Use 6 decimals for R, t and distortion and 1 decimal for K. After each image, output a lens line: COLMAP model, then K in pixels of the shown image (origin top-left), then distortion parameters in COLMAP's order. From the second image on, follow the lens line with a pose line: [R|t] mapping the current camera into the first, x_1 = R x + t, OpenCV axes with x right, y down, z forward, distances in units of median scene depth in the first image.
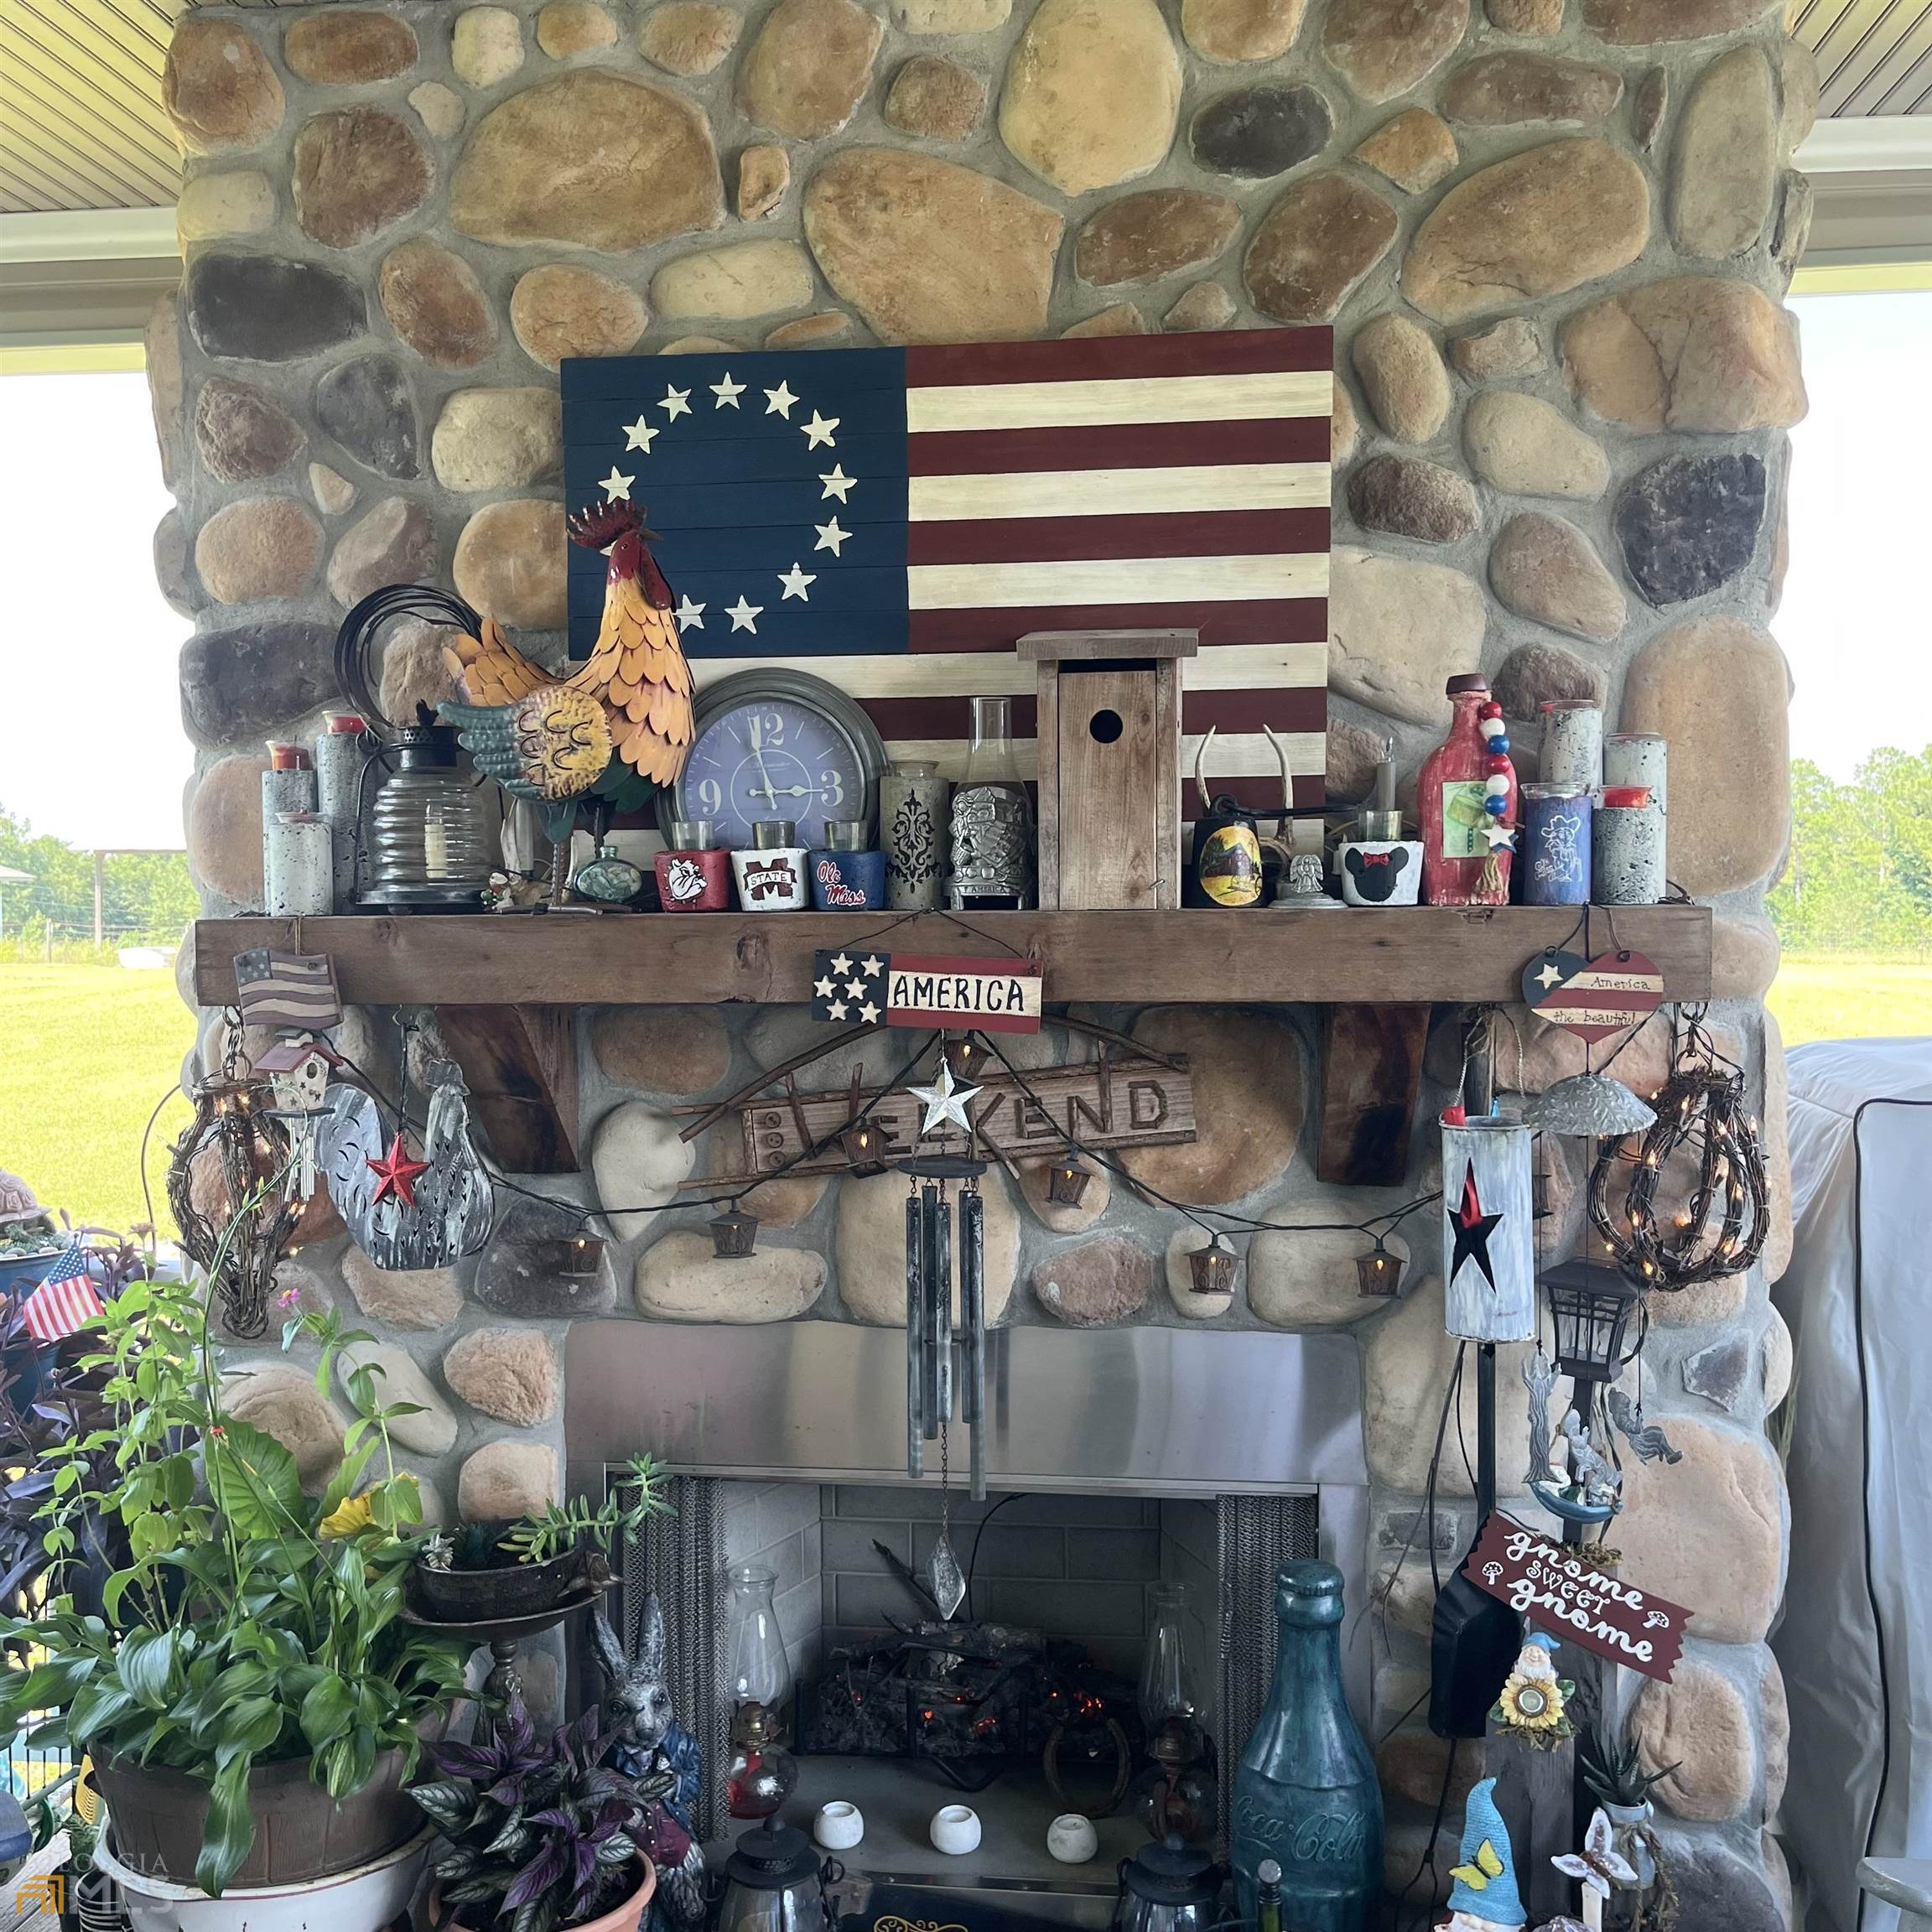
lens RADIAL K [[1960.1, 0, 953.2], [0, 1960.1, 985.1], [0, 0, 1]] dist [0.028620, 0.000000]
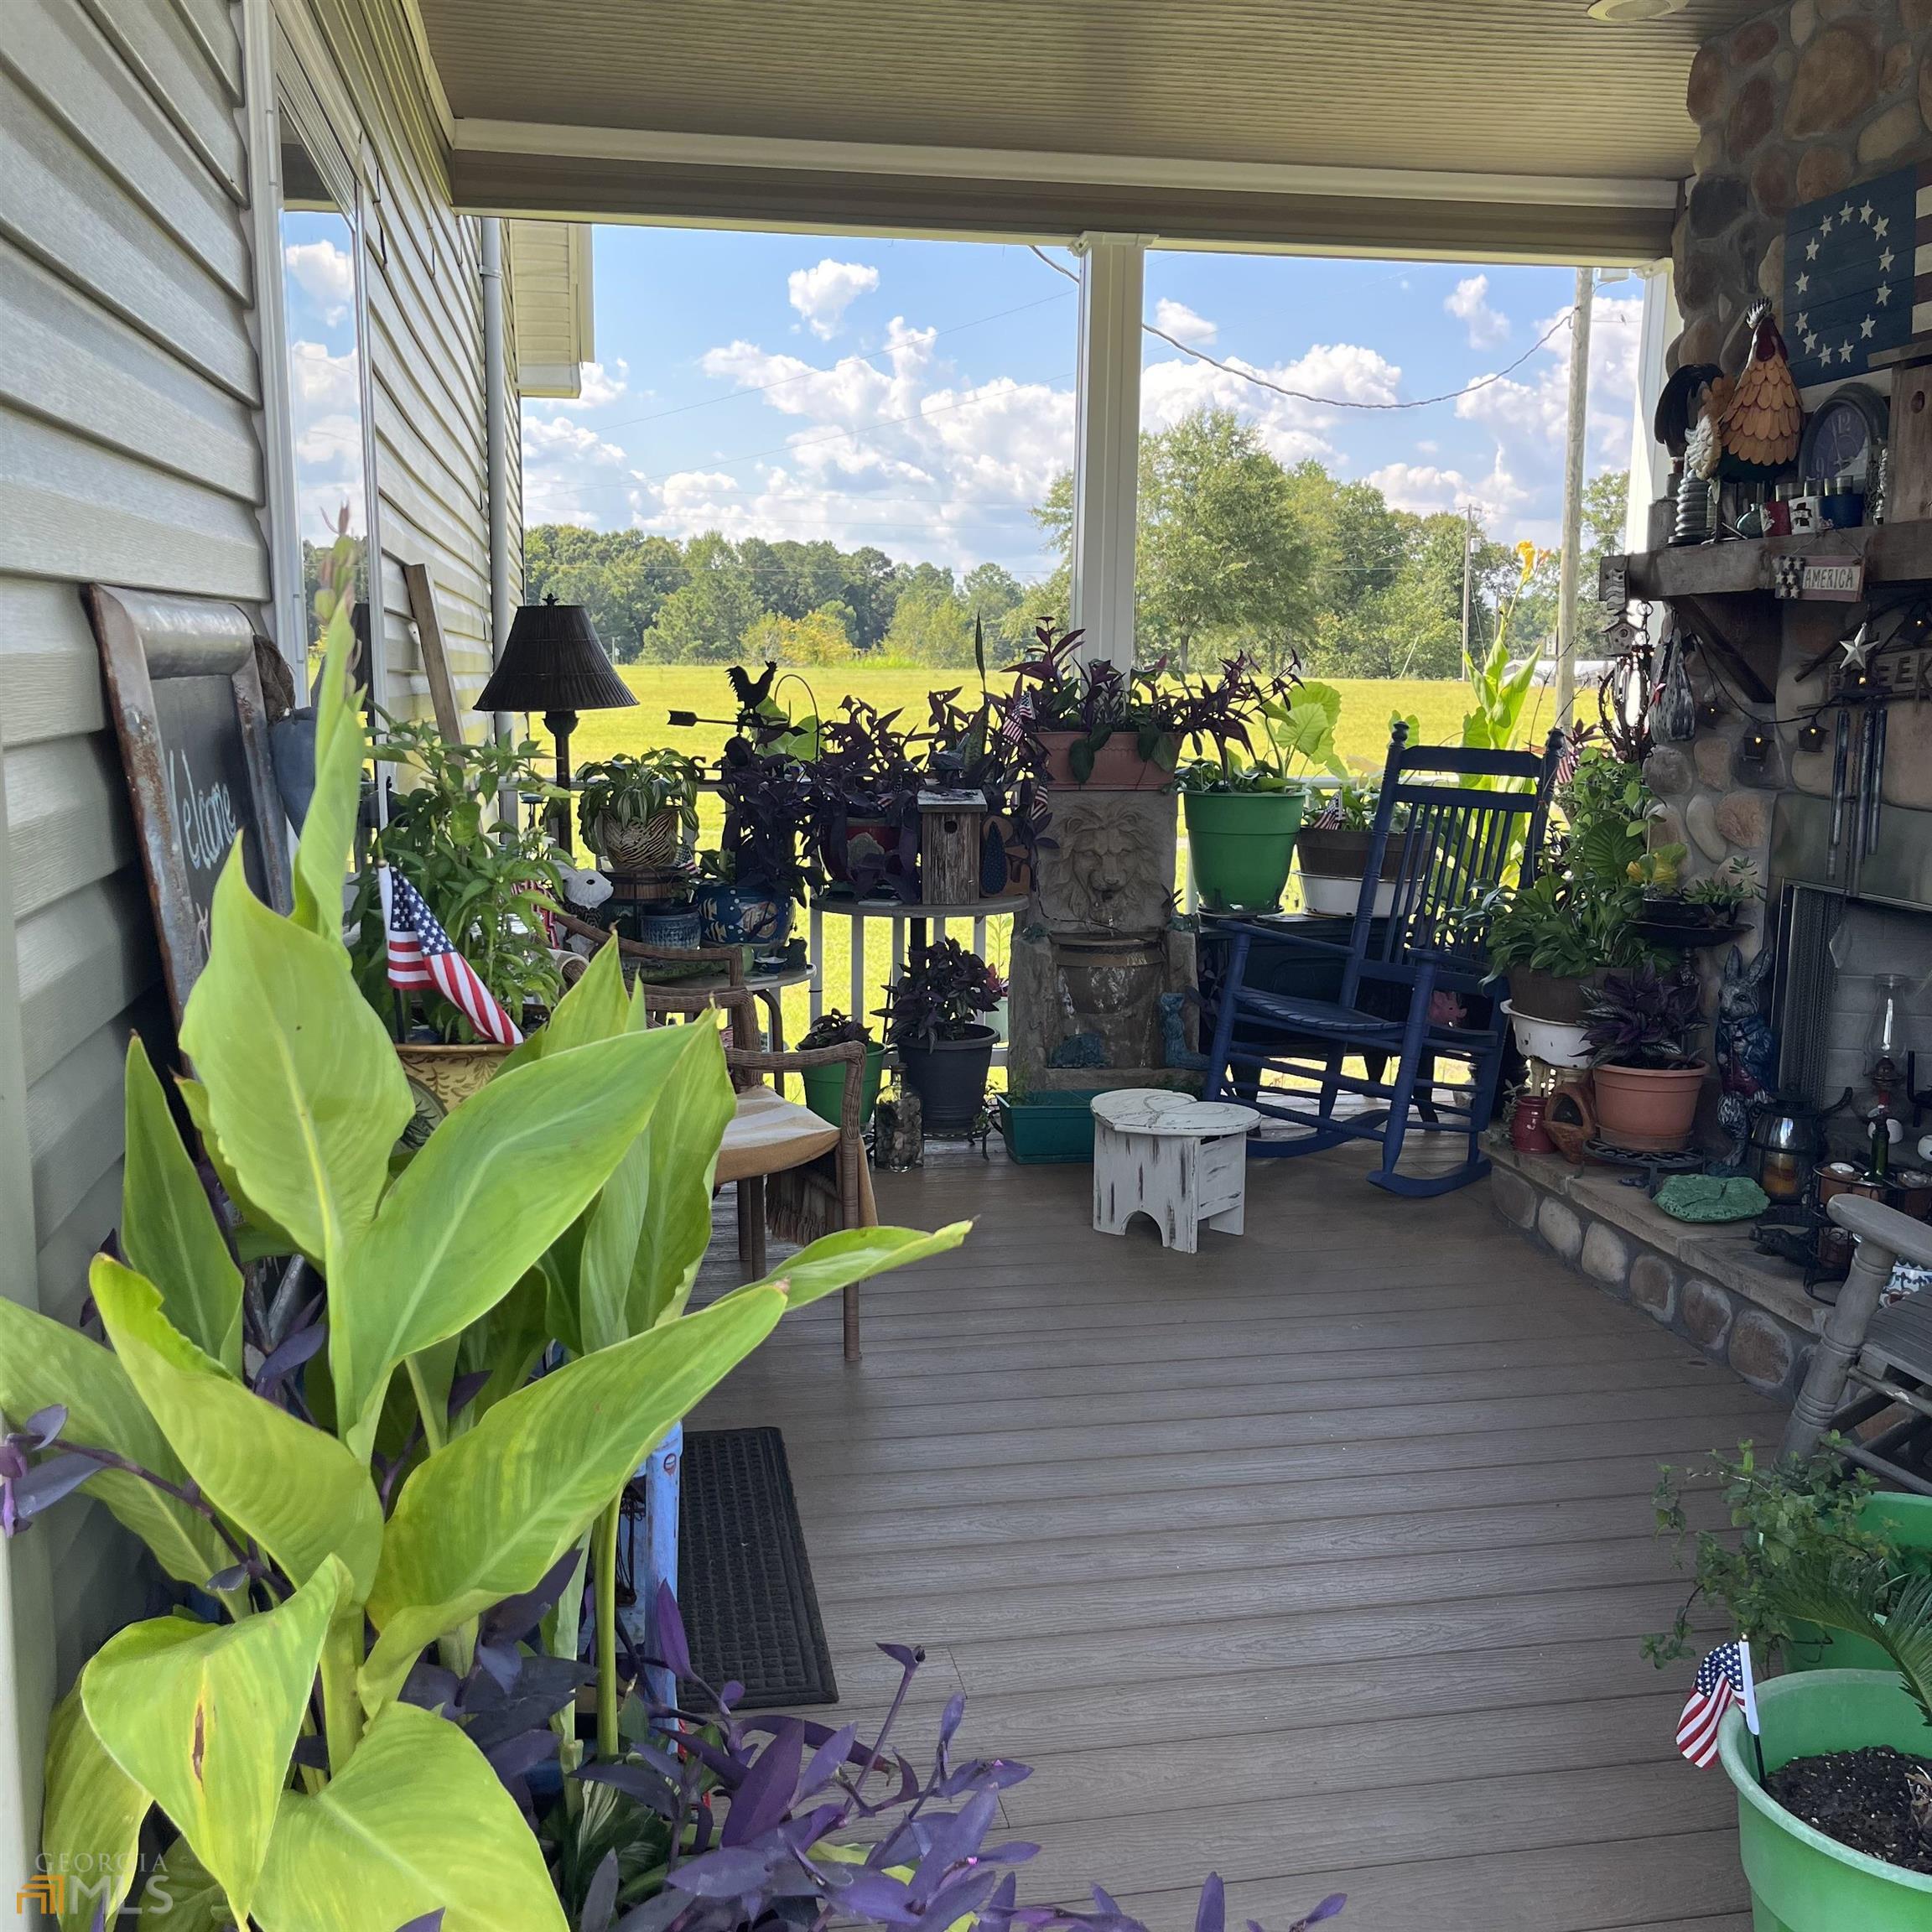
lens RADIAL K [[1960.1, 0, 945.8], [0, 1960.1, 961.6], [0, 0, 1]] dist [0.028620, 0.000000]
pose [[0.286730, 0.153879, -0.945572, 1.333534], [-0.051396, 0.988065, 0.145209, 0.113355], [0.956632, 0.006962, 0.291217, -0.191322]]
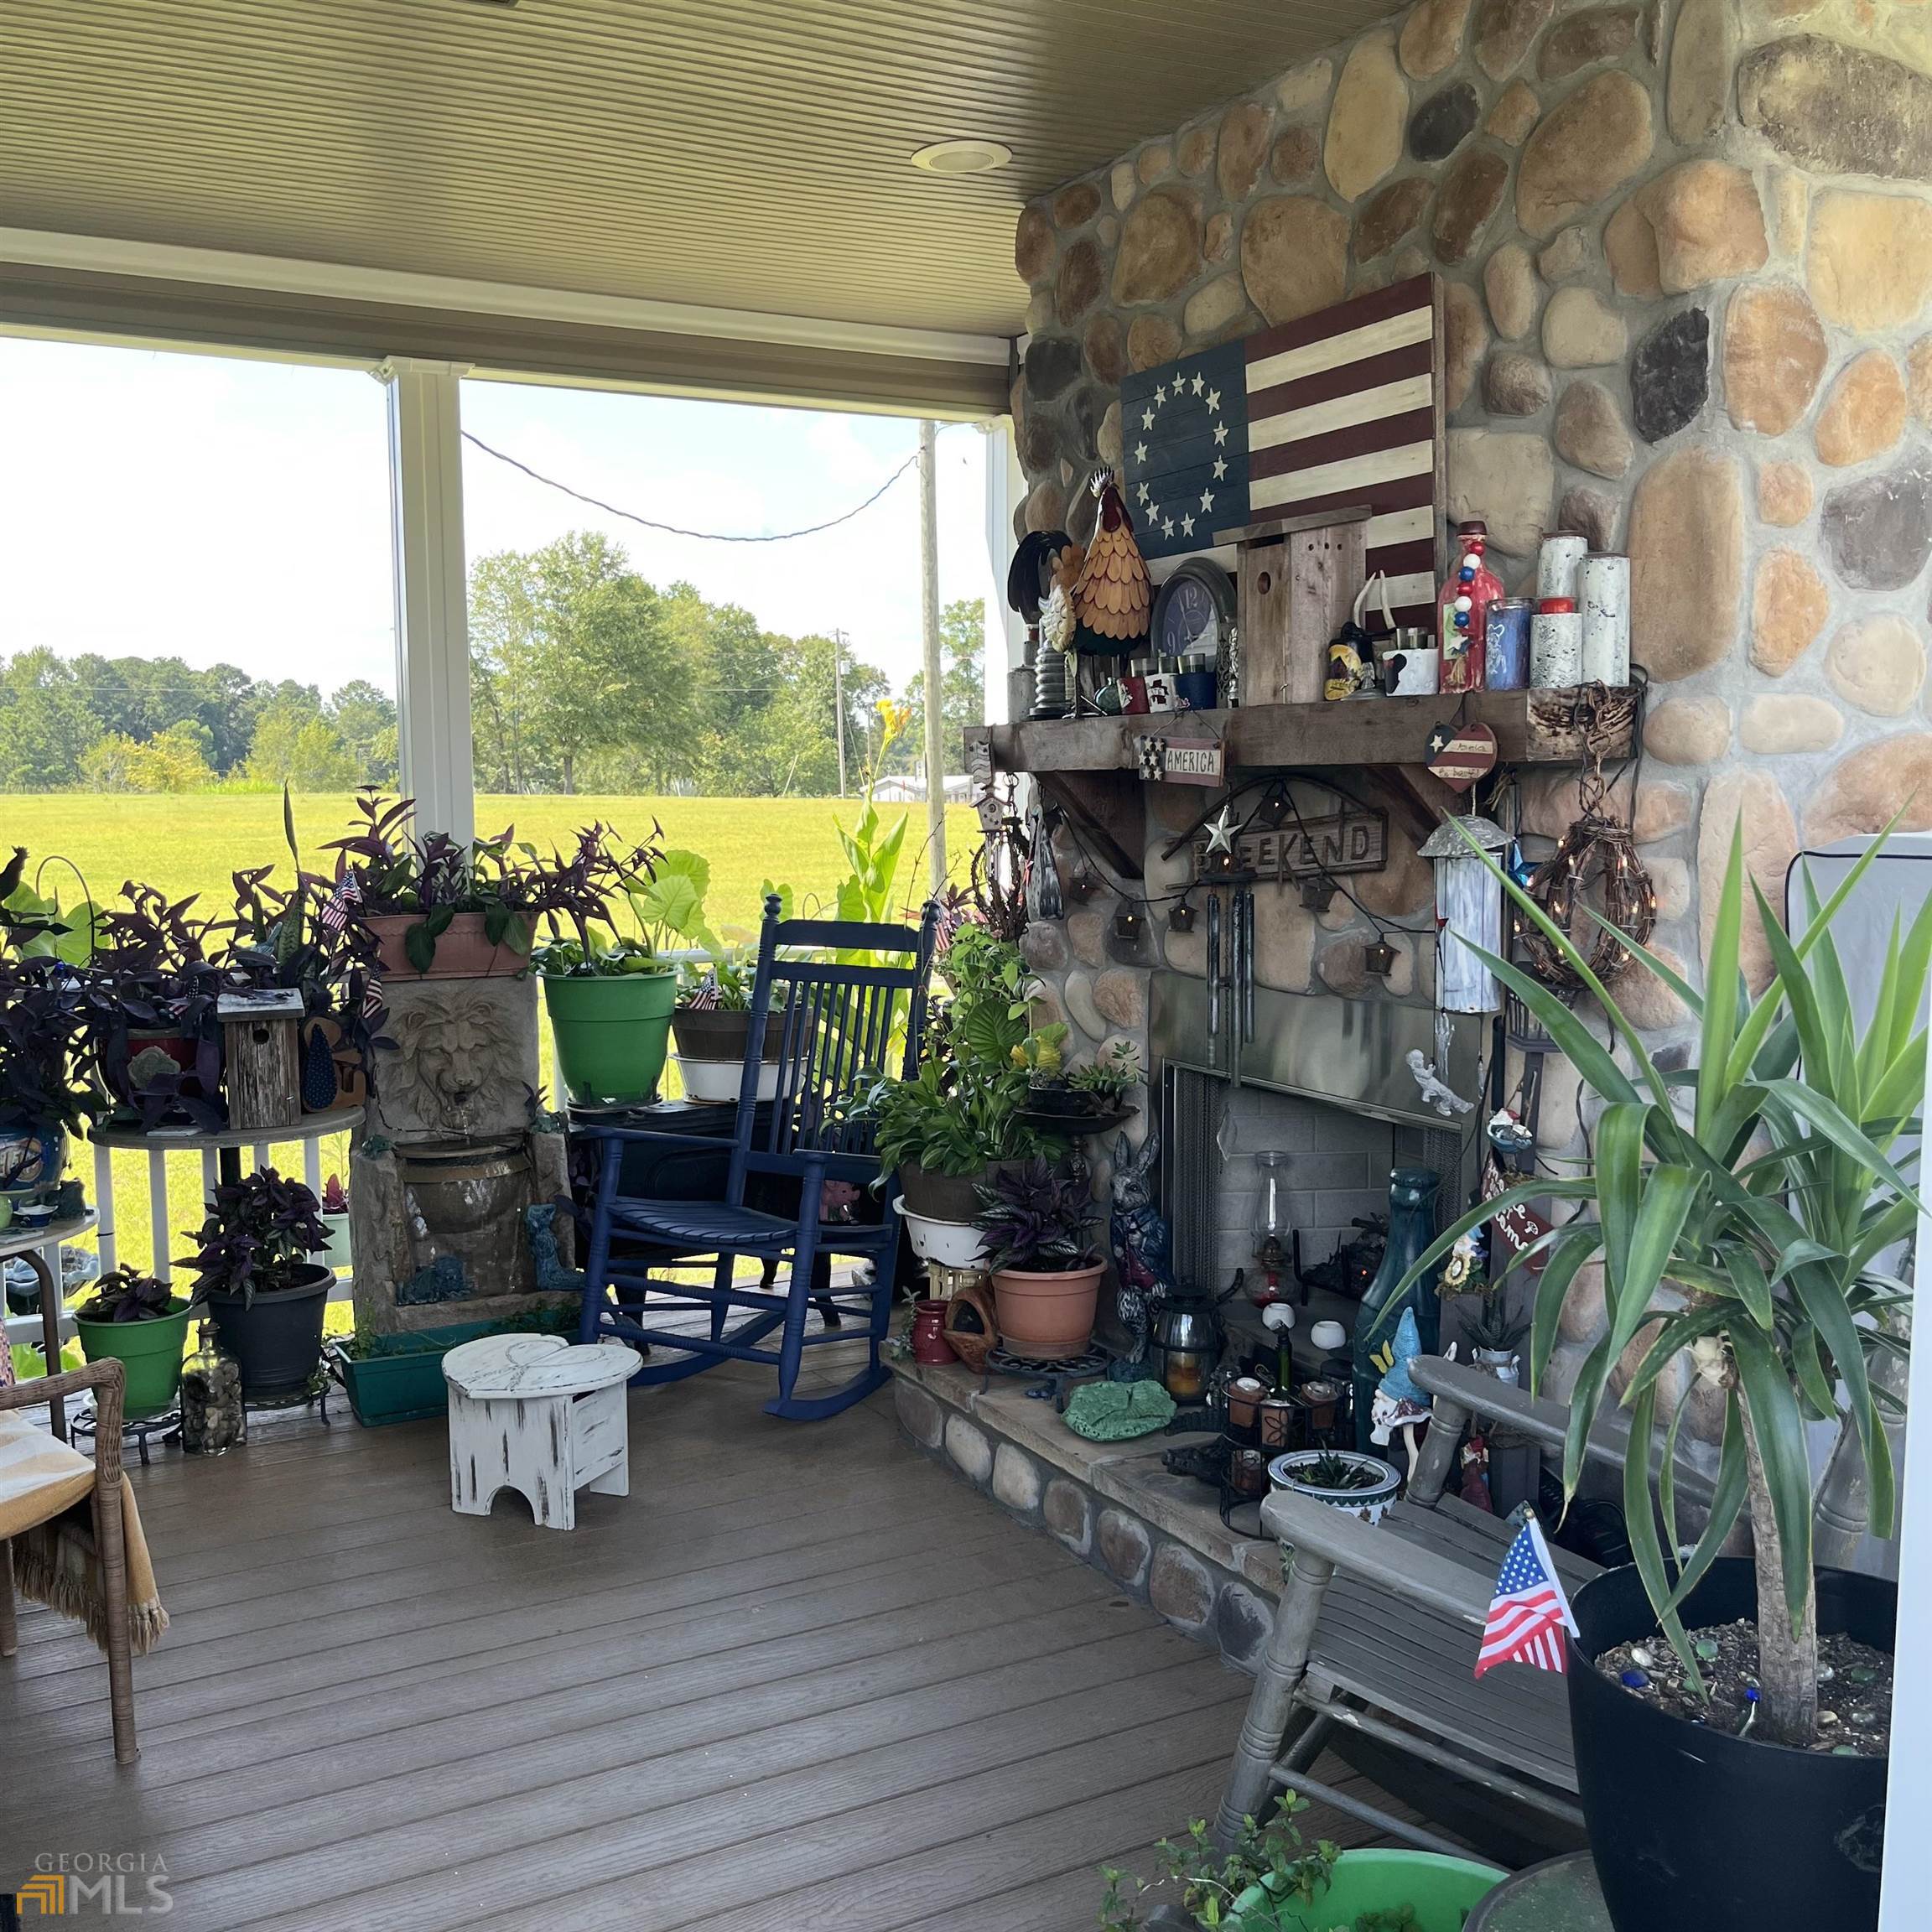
lens RADIAL K [[1960.1, 0, 977.2], [0, 1960.1, 1013.6], [0, 0, 1]] dist [0.028620, 0.000000]
pose [[0.576259, 0.098012, -0.811369, 1.143412], [-0.030275, 0.994661, 0.098651, 0.052983], [0.816706, -0.032284, 0.576150, -0.066075]]
